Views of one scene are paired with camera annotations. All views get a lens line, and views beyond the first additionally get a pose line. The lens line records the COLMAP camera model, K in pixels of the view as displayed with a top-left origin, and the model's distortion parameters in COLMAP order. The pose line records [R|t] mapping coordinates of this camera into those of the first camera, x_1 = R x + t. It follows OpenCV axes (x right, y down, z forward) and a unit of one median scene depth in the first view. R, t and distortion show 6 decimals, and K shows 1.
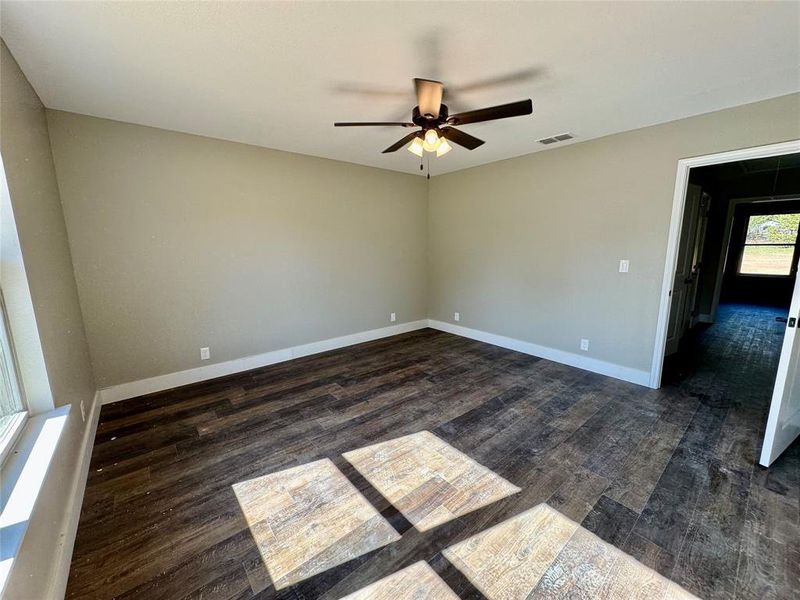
lens RADIAL K [[318.0, 0, 401.0], [0, 318.0, 300.4], [0, 0, 1]] dist [0.000496, -0.000375]
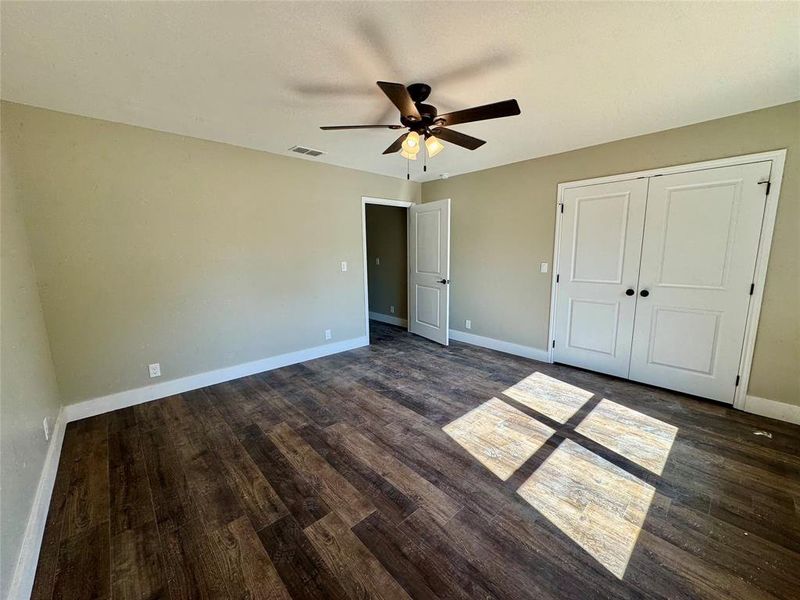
lens RADIAL K [[318.0, 0, 401.0], [0, 318.0, 300.4], [0, 0, 1]] dist [0.000496, -0.000375]
pose [[-0.051320, -0.151250, 0.987162, -0.813048], [0.180101, 0.970857, 0.158114, -0.169676], [-0.982308, 0.185903, -0.022584, 1.008011]]
